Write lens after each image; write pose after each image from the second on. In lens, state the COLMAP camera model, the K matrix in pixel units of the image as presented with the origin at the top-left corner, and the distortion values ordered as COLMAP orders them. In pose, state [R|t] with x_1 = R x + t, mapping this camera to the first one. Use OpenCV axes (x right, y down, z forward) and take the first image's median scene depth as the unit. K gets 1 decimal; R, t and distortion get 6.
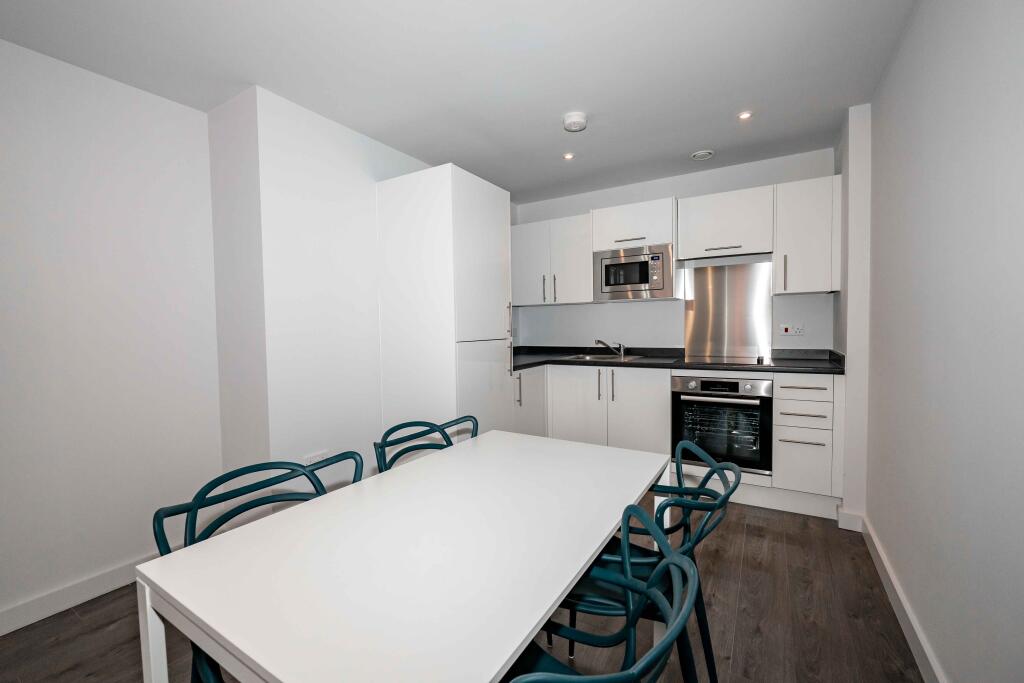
lens RADIAL K [[424.8, 0, 509.4], [0, 424.8, 343.9], [0, 0, 1]] dist [-0.002619, -0.000384]
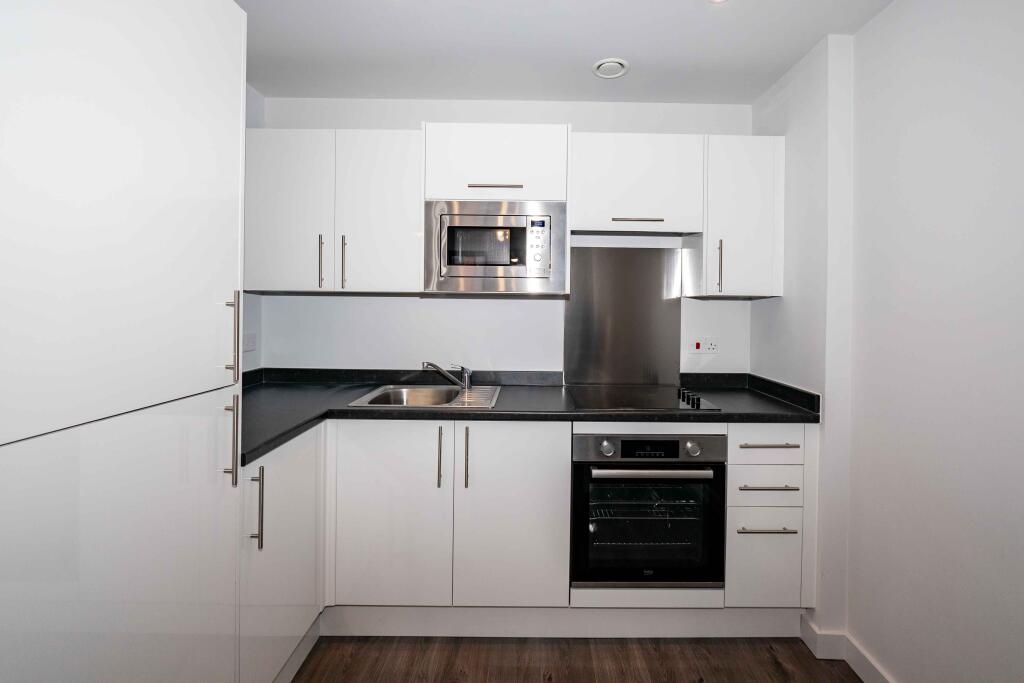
lens RADIAL K [[424.8, 0, 510.0], [0, 424.8, 304.0], [0, 0, 1]] dist [-0.002619, -0.000384]
pose [[0.848430, 0.023732, 0.528775, 0.008601], [-0.004328, 0.999272, -0.037904, -0.070106], [-0.529290, 0.029871, 0.847915, 0.529545]]
